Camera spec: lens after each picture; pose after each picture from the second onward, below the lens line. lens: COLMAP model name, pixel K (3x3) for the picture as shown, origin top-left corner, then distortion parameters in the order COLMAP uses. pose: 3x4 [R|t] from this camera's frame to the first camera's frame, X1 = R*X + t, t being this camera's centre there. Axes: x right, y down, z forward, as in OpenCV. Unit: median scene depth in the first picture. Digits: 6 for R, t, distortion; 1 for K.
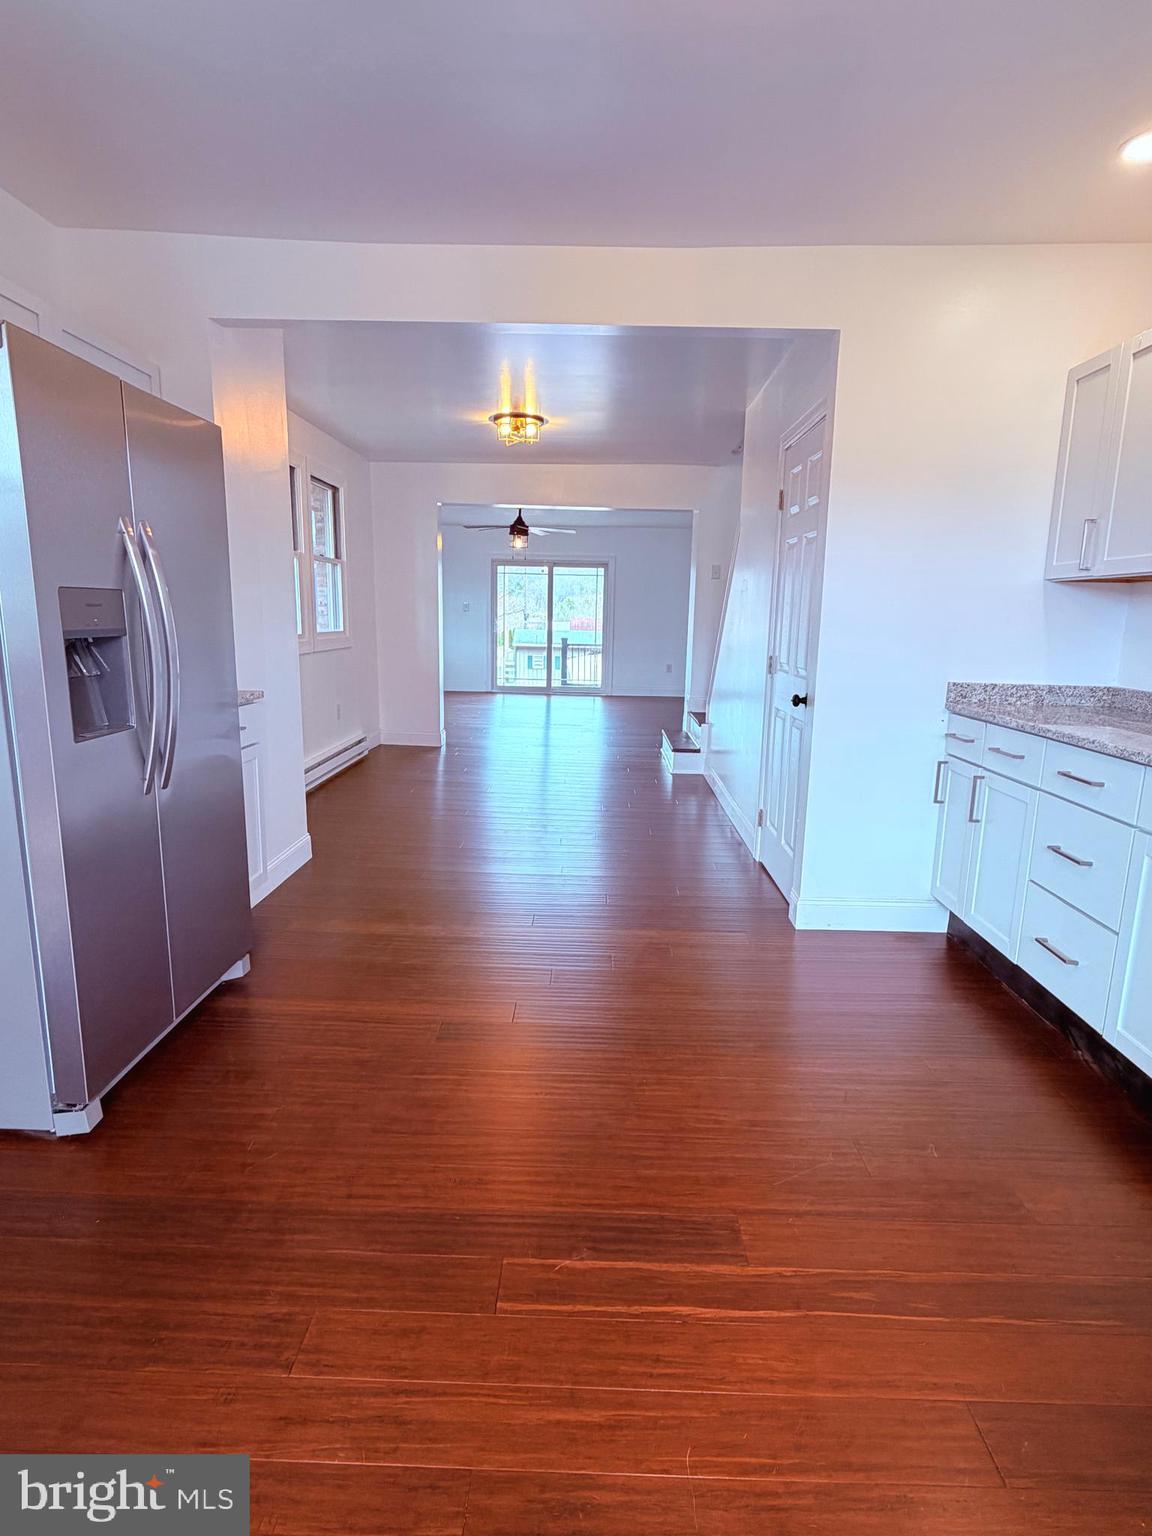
lens RADIAL K [[801.2, 0, 576.2], [0, 801.2, 763.1], [0, 0, 1]] dist [-0.002354, -0.000160]
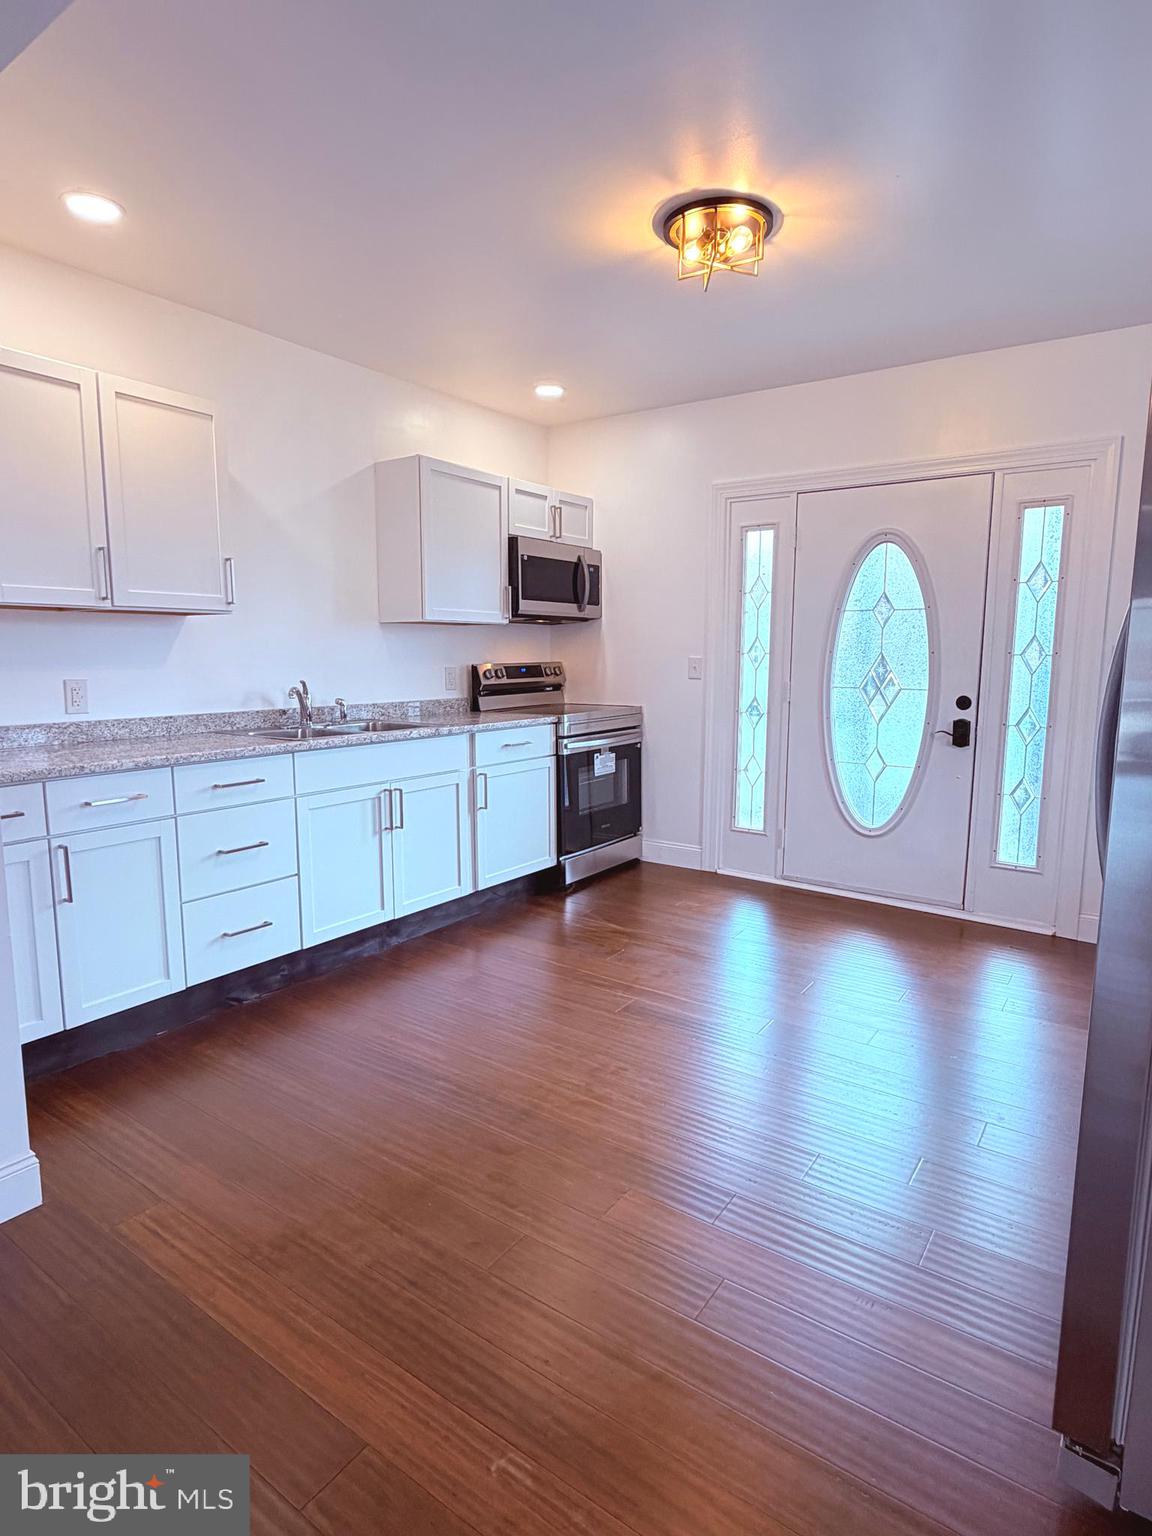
lens RADIAL K [[840.7, 0, 572.8], [0, 840.7, 765.9], [0, 0, 1]] dist [-0.029013, -0.002712]
pose [[-0.824006, -0.103525, 0.557042, -0.513784], [0.082327, 0.950853, 0.298496, -0.360105], [-0.560567, 0.291823, -0.774986, 1.787266]]
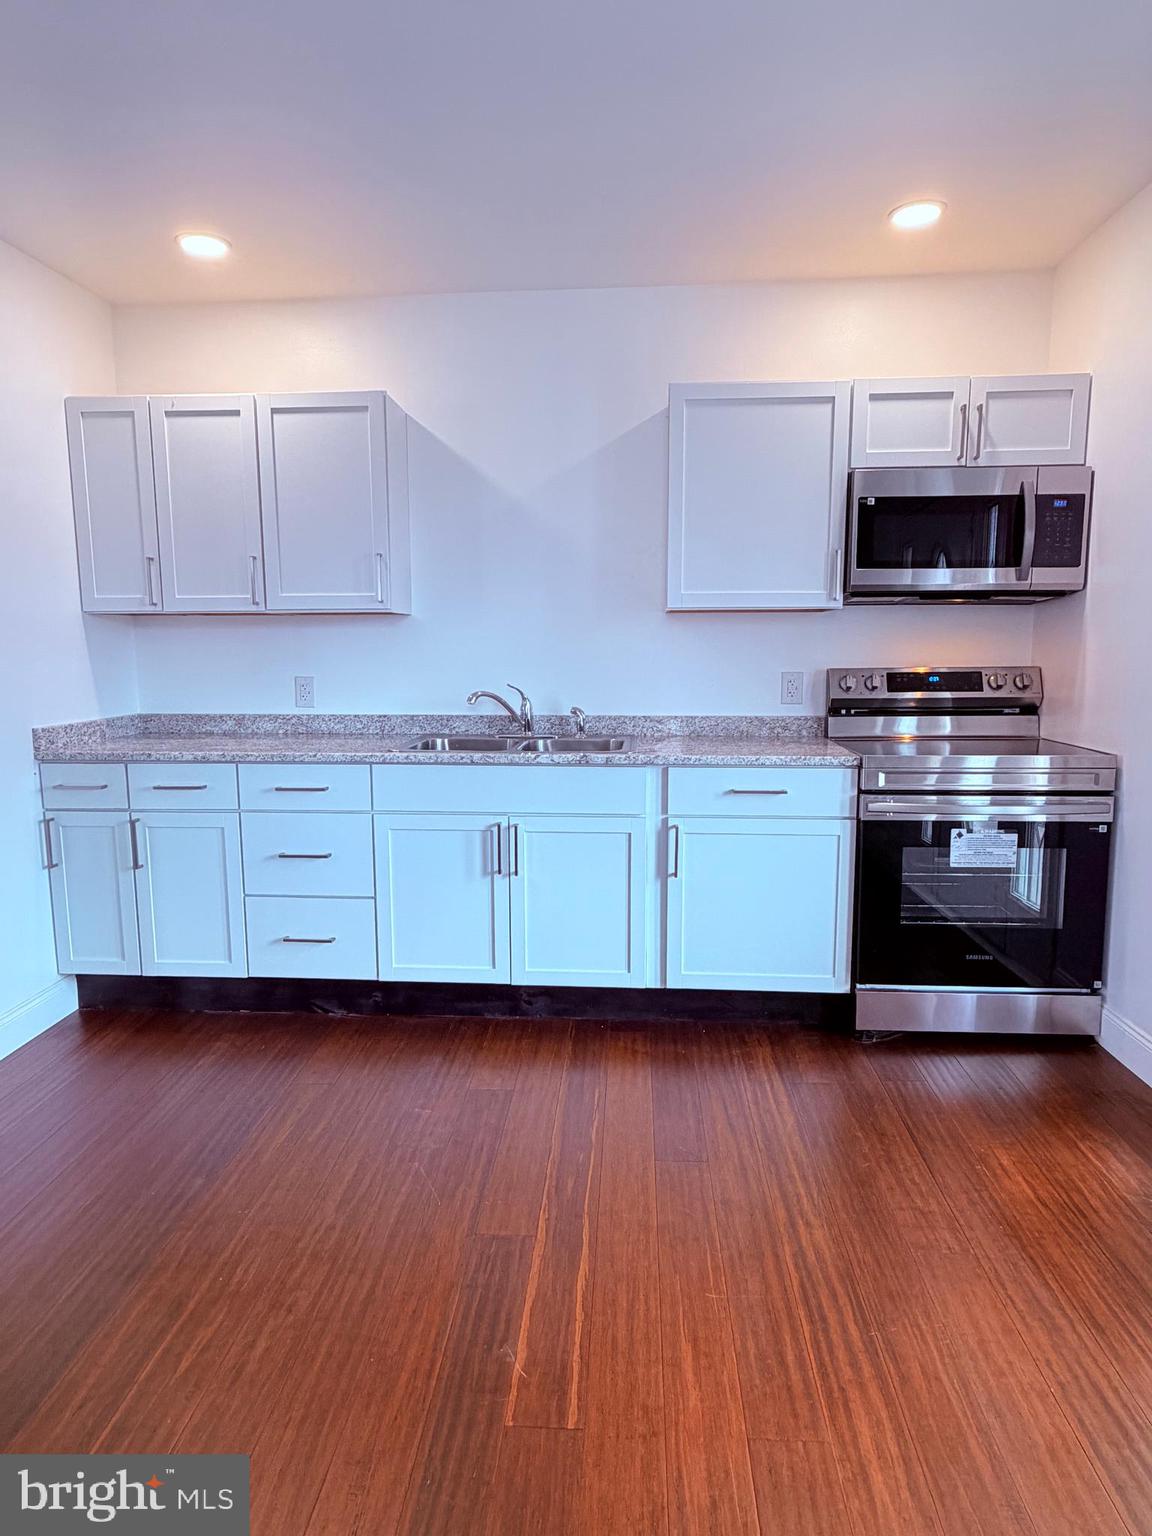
lens RADIAL K [[887.5, 0, 576.1], [0, 887.5, 763.2], [0, 0, 1]] dist [-0.003405, -0.000870]
pose [[0.048464, -0.159570, 0.985996, -0.657725], [0.190114, 0.970583, 0.147732, -0.138818], [-0.980565, 0.180292, 0.077375, 0.528842]]
